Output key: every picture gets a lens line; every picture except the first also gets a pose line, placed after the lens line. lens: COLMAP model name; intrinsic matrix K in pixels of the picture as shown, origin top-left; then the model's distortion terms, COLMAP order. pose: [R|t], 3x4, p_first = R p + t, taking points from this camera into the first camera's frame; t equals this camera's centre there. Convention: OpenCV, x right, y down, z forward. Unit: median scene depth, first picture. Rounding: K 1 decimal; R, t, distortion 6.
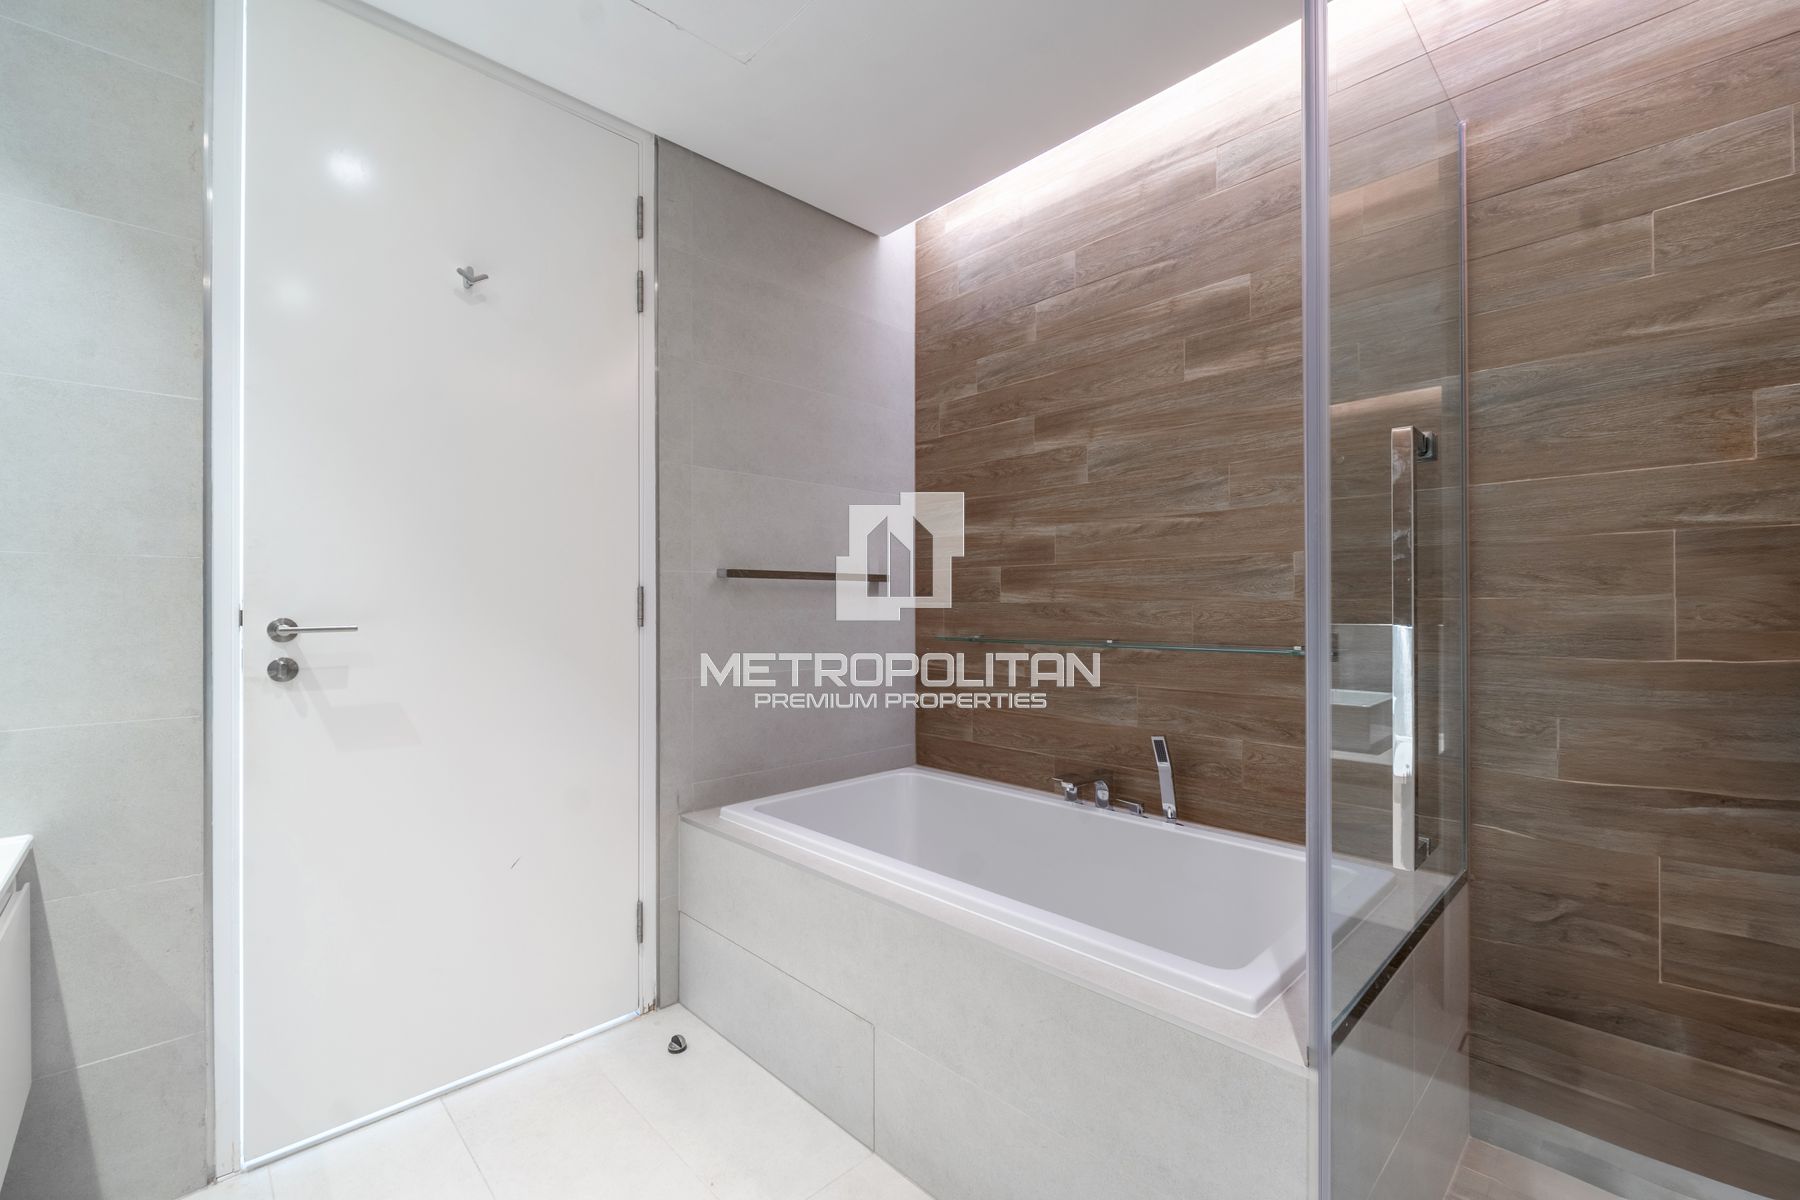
lens RADIAL K [[751.4, 0, 900.0], [0, 751.4, 600.0], [0, 0, 1]] dist [0.000720, -0.004237]
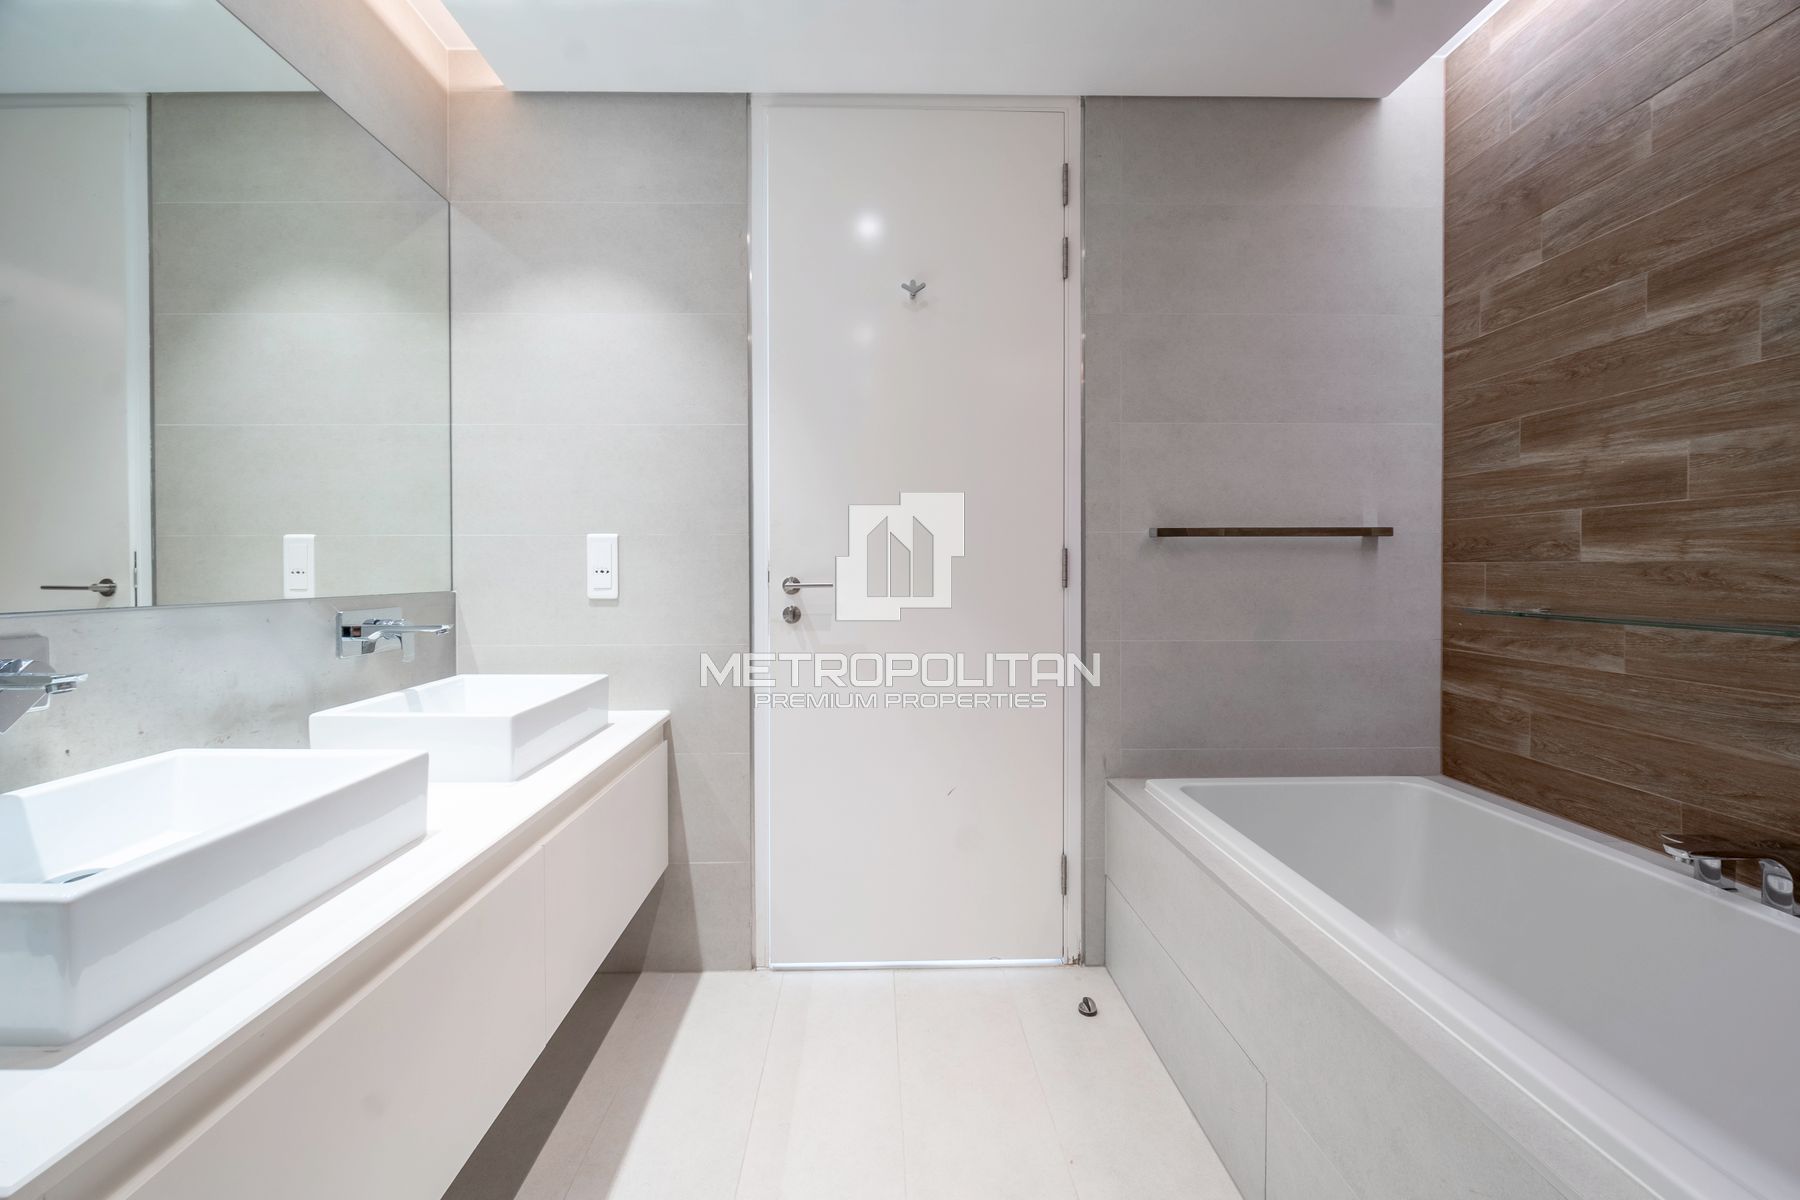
lens RADIAL K [[723.7, 0, 889.9], [0, 723.7, 573.0], [0, 0, 1]] dist [-0.008212, -0.000341]
pose [[0.728673, 0.003591, -0.684853, 0.129396], [0.007188, 0.999891, 0.012891, 0.000972], [0.684824, -0.014316, 0.728568, 0.101791]]
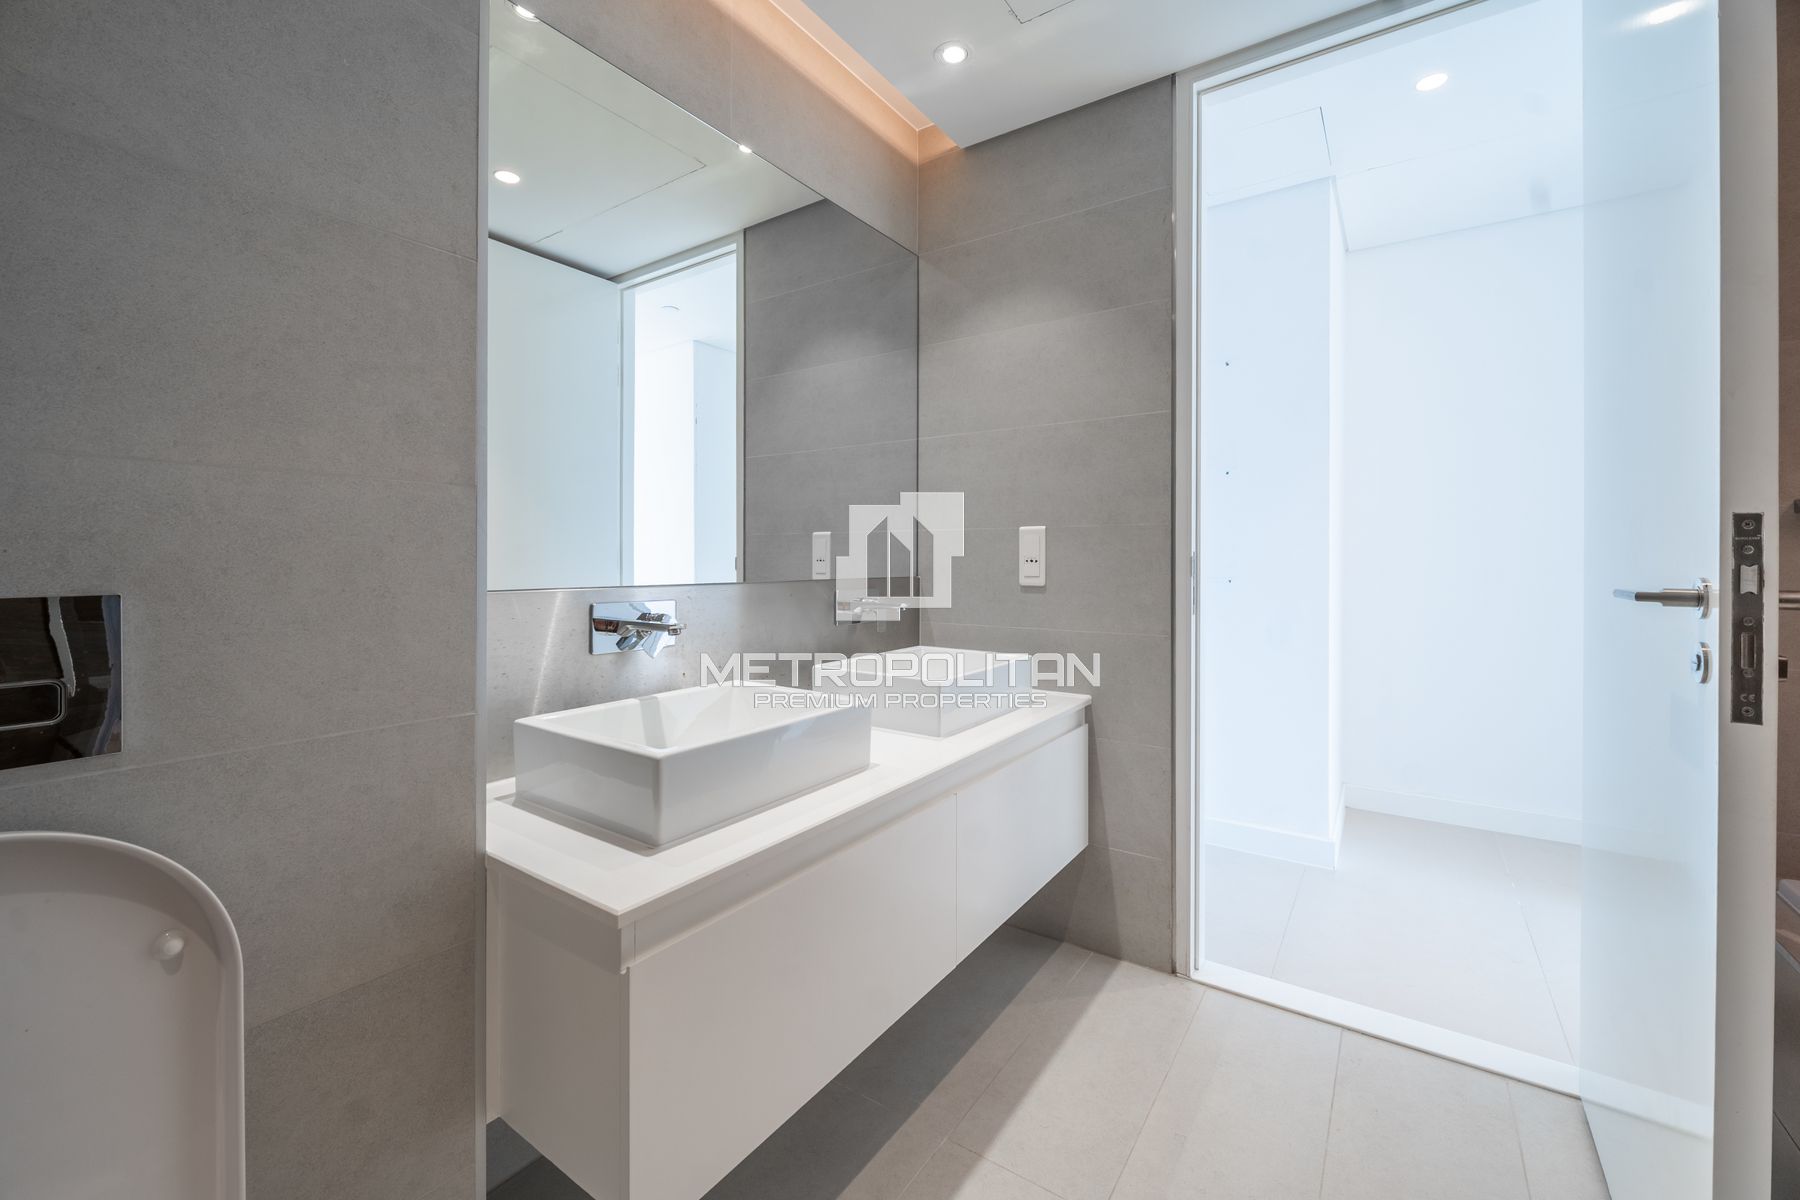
lens RADIAL K [[735.0, 0, 901.8], [0, 735.0, 553.2], [0, 0, 1]] dist [0.000254, 0.000002]
pose [[0.193741, -0.005855, -0.981035, 0.191542], [0.005654, 0.999972, -0.004851, 0.001377], [0.981036, -0.004607, 0.193769, 0.140556]]
